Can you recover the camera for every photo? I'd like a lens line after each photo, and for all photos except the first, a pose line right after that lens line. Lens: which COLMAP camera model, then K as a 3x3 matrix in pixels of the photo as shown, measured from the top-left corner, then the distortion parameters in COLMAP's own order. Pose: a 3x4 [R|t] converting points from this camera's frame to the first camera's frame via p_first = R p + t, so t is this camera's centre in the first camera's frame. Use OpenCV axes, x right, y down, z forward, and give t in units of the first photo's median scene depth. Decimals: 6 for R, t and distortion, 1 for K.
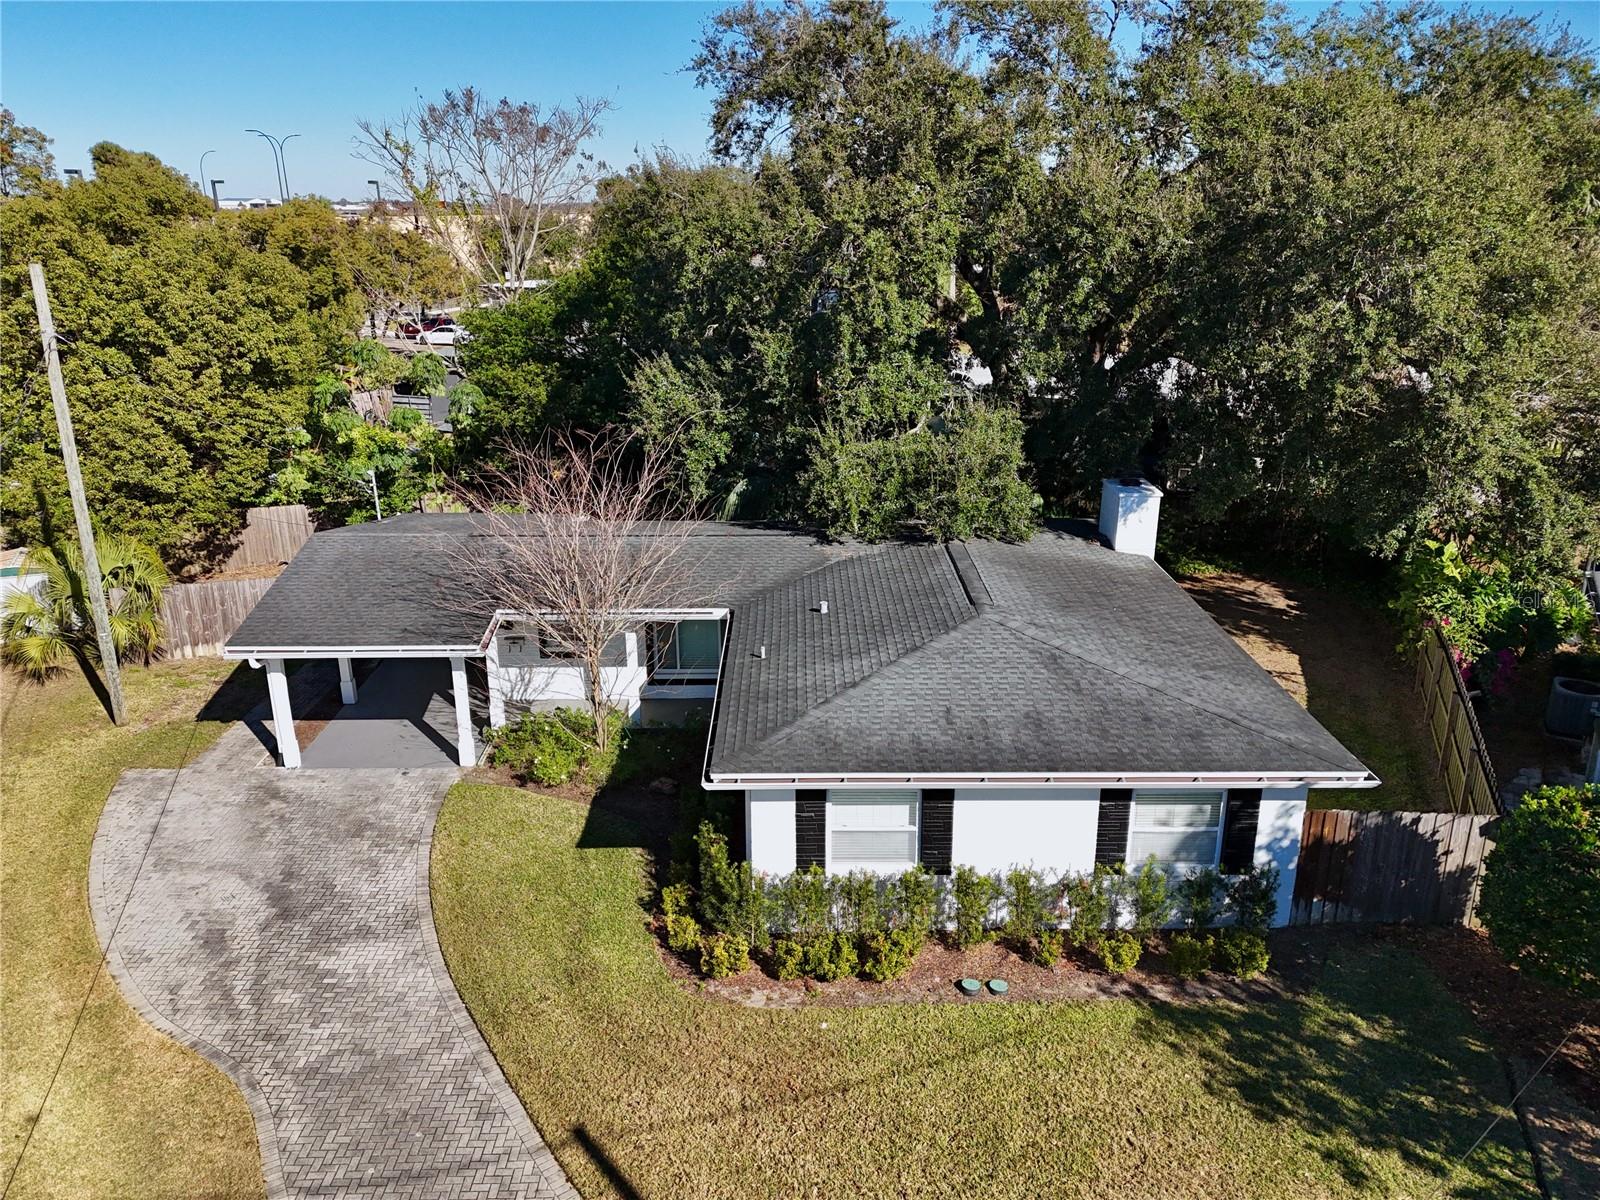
lens RADIAL K [[1172.3, 0, 802.7], [0, 1172.3, 615.8], [0, 0, 1]] dist [0.078083, -0.068891]
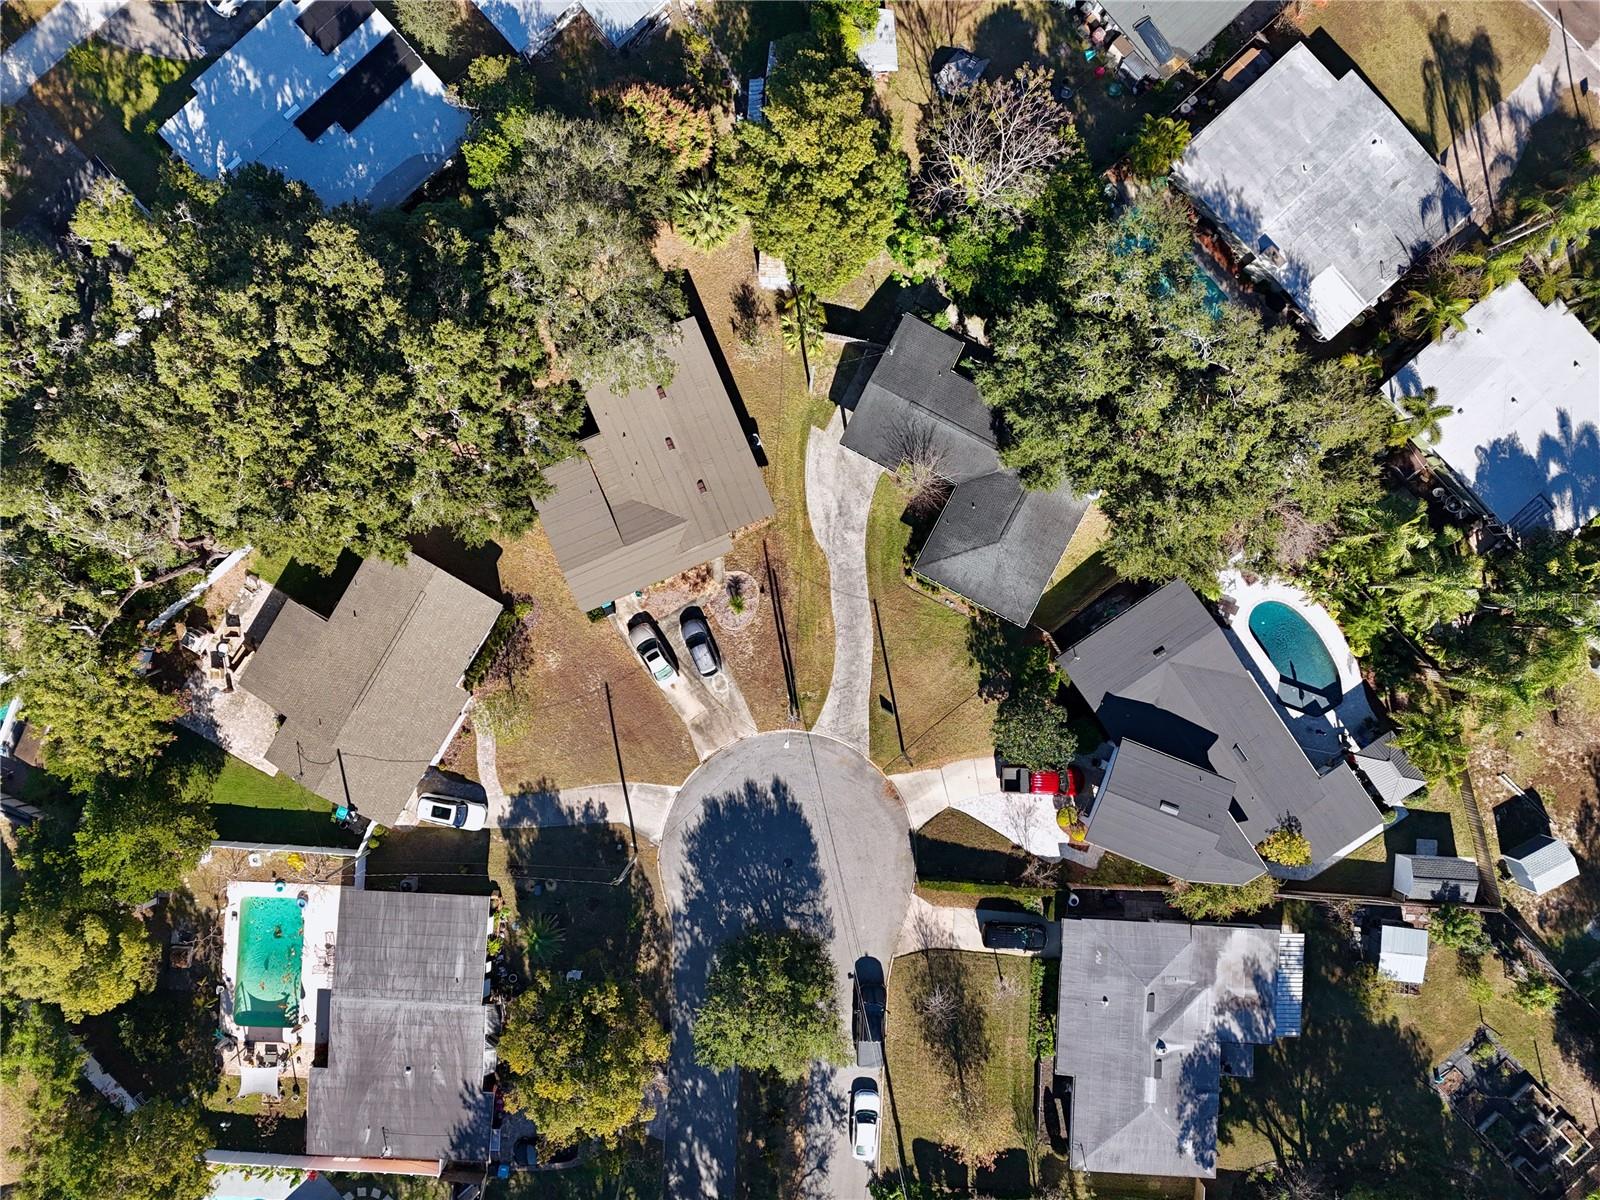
lens RADIAL K [[1172.3, 0, 804.4], [0, 1172.3, 609.3], [0, 0, 1]] dist [0.078083, -0.068891]
pose [[0.884841, 0.465807, 0.008932, -0.341953], [-0.153004, 0.272429, 0.949933, -3.367870], [0.440052, -0.841906, 0.312327, -0.727724]]
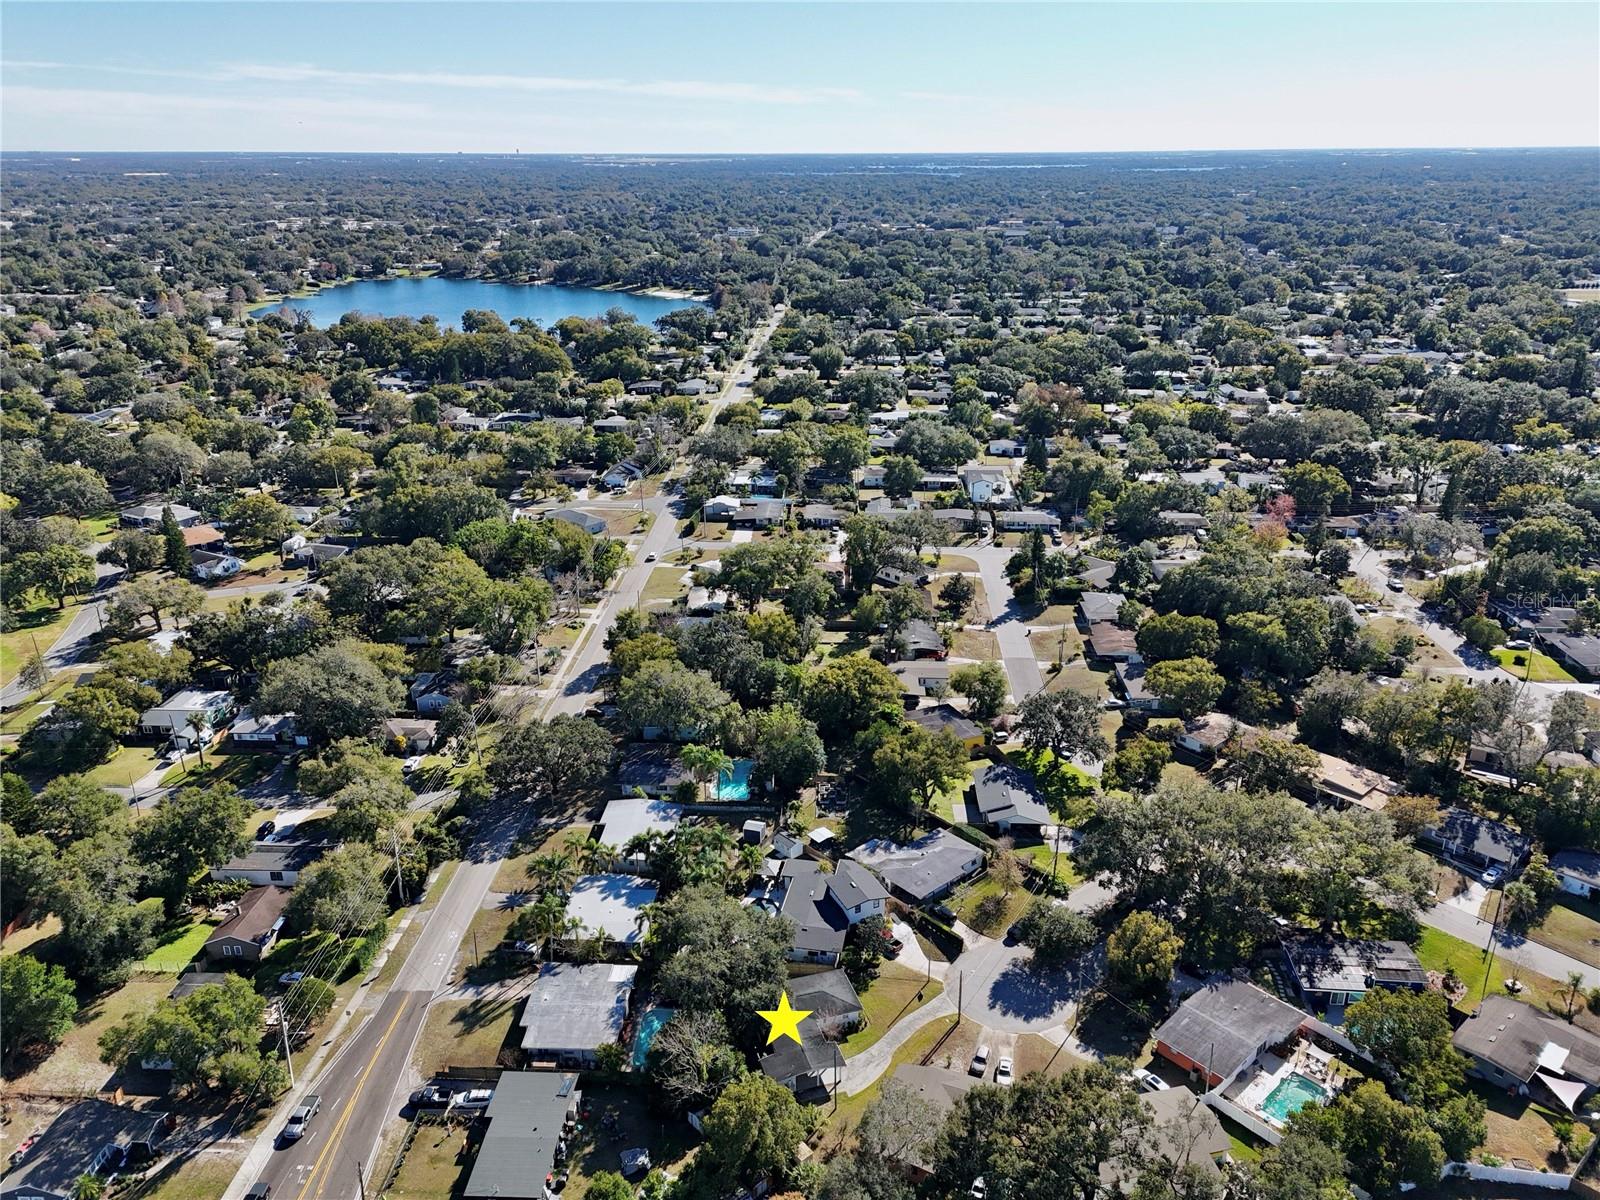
lens RADIAL K [[1172.3, 0, 799.0], [0, 1172.3, 610.4], [0, 0, 1]] dist [0.078083, -0.068891]
pose [[-0.295052, -0.343145, 0.891737, -5.505156], [0.308092, 0.849270, 0.428743, -5.149484], [-0.904447, 0.401239, -0.144858, 1.124180]]
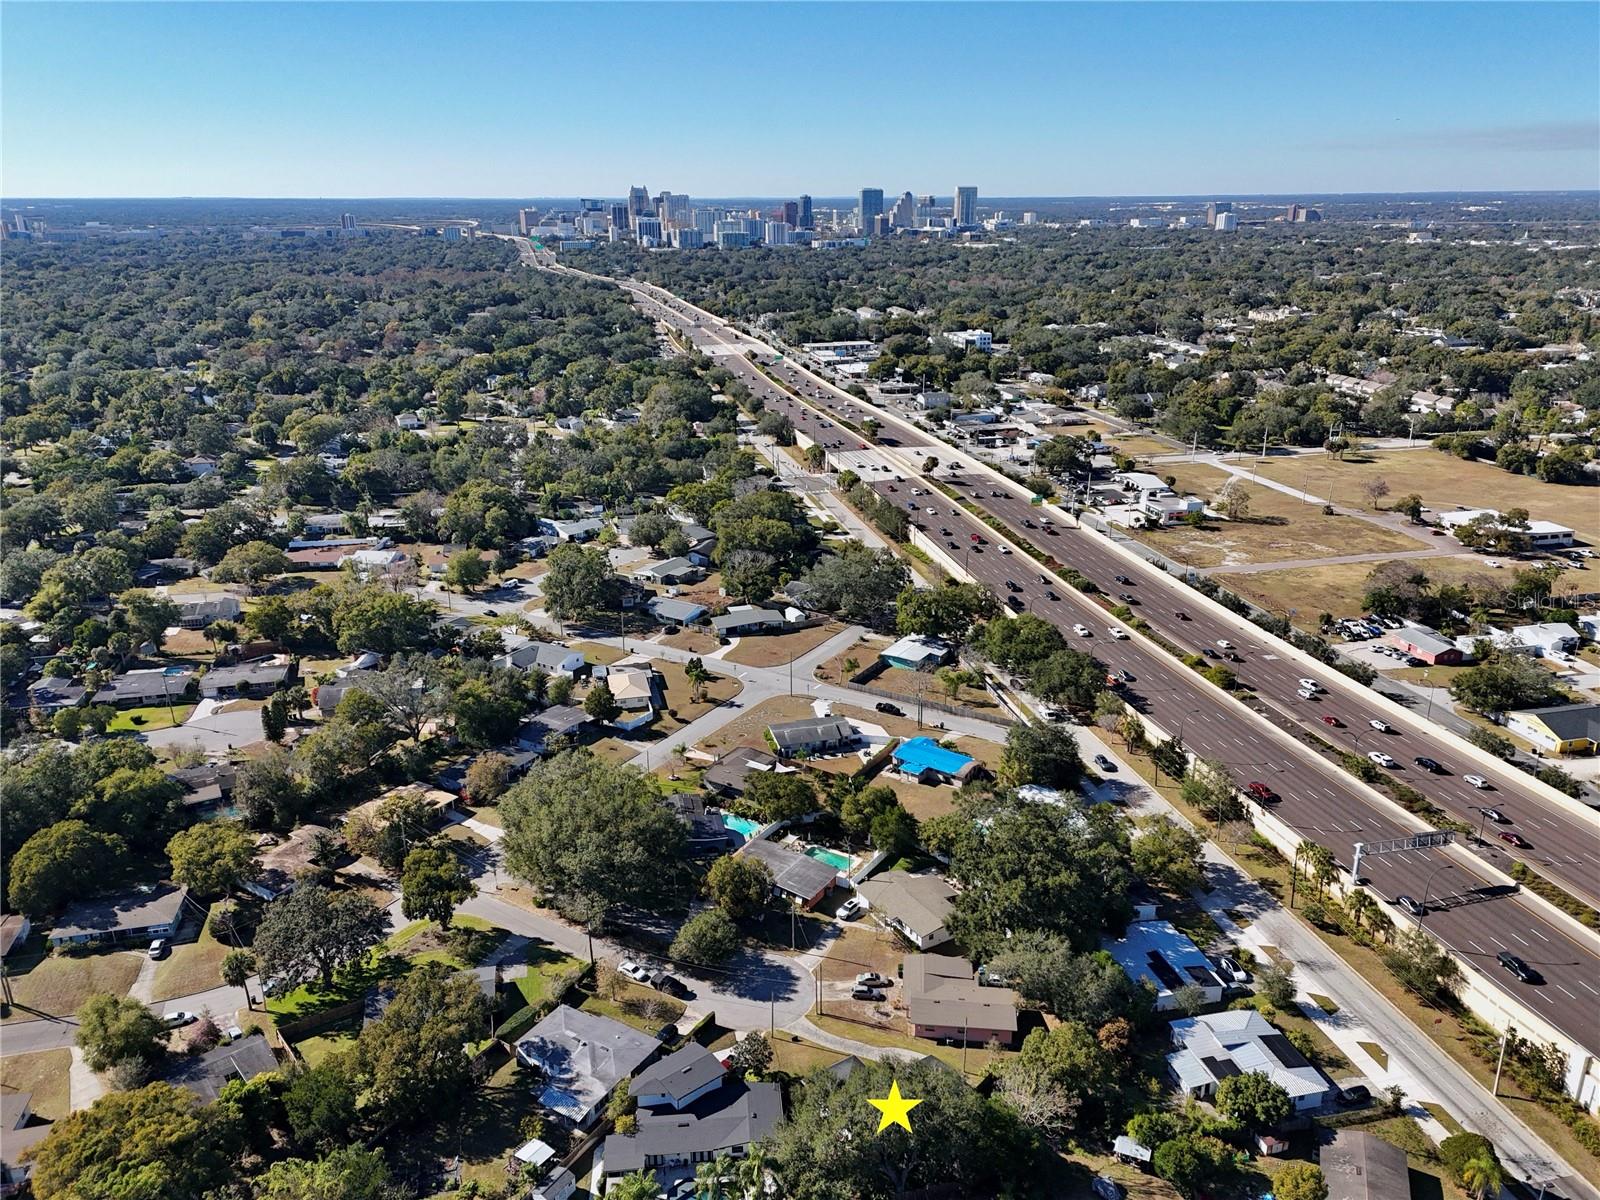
lens RADIAL K [[1172.3, 0, 807.1], [0, 1172.3, 603.6], [0, 0, 1]] dist [0.078083, -0.068891]
pose [[-0.831935, 0.188273, -0.521955, 3.472469], [-0.169830, 0.809133, 0.562550, -6.208803], [0.528244, 0.556649, -0.641171, 3.677988]]
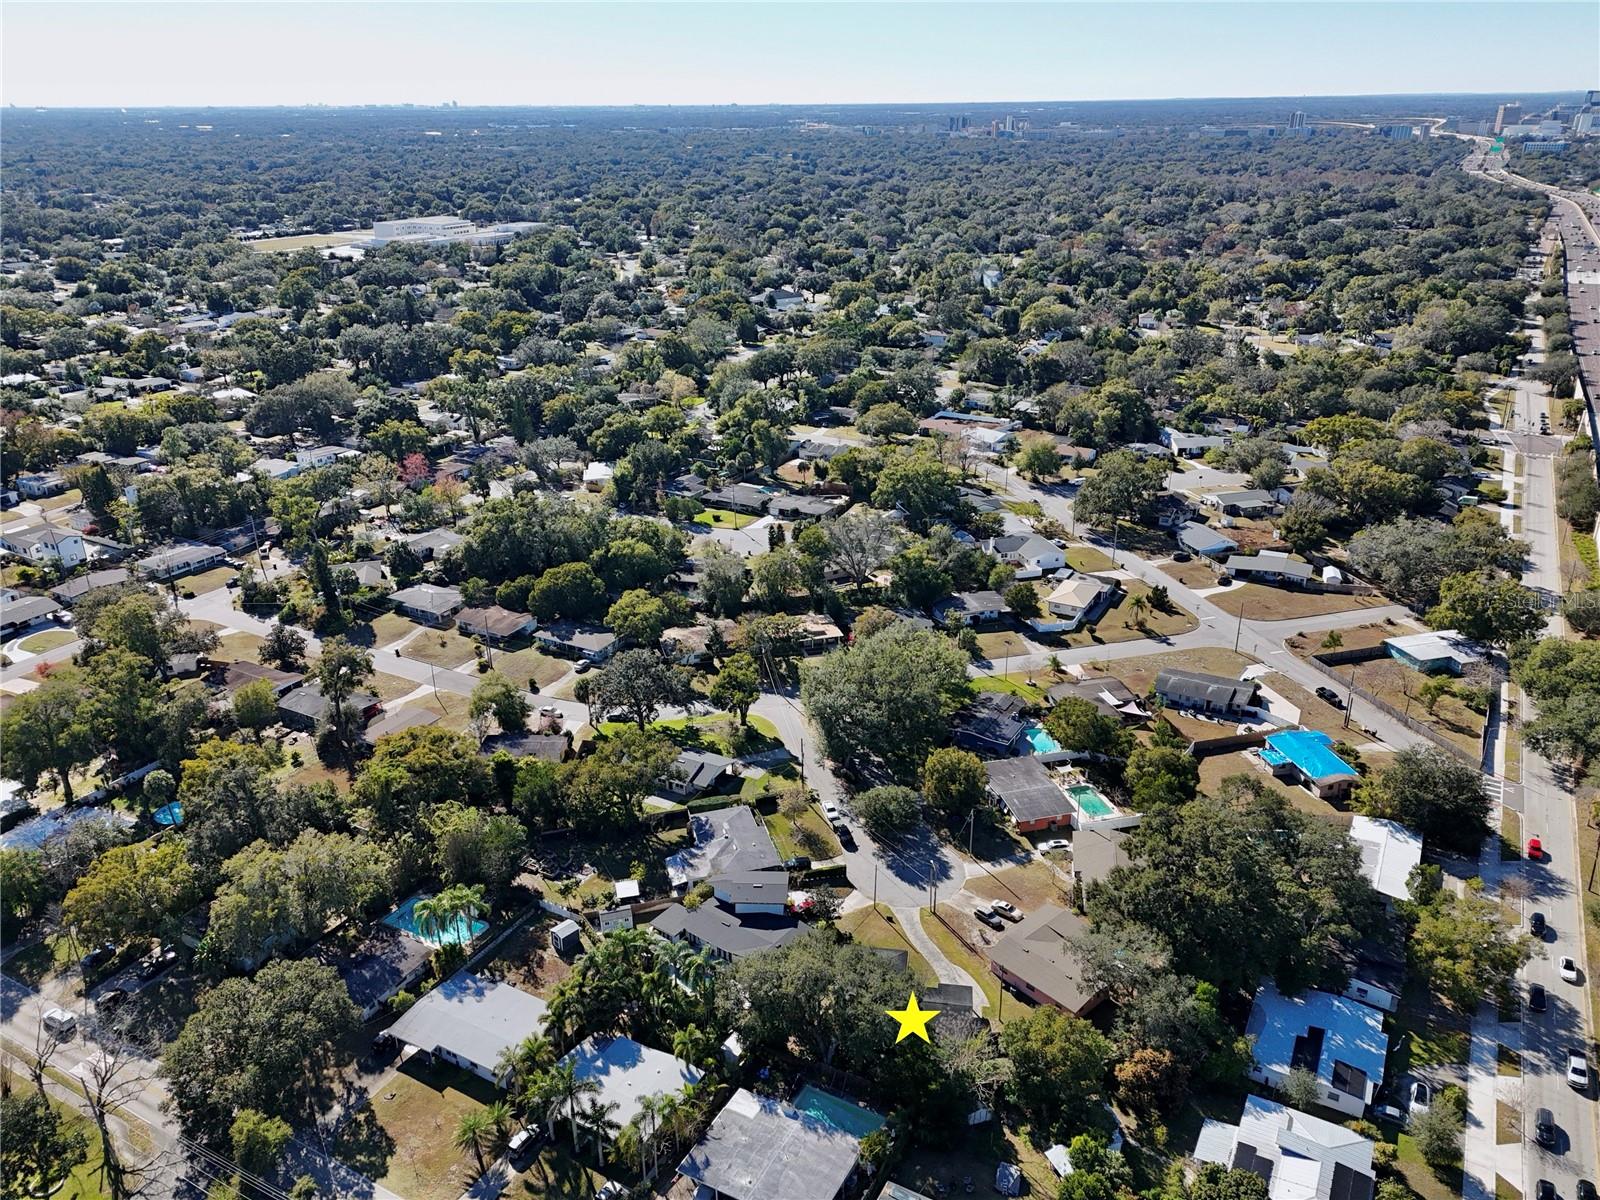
lens RADIAL K [[1172.3, 0, 801.1], [0, 1172.3, 613.1], [0, 0, 1]] dist [0.078083, -0.068891]
pose [[-0.987950, -0.049722, 0.146570, -0.373144], [0.061115, 0.744715, 0.664579, -6.396834], [-0.142197, 0.665528, -0.732702, 4.786722]]
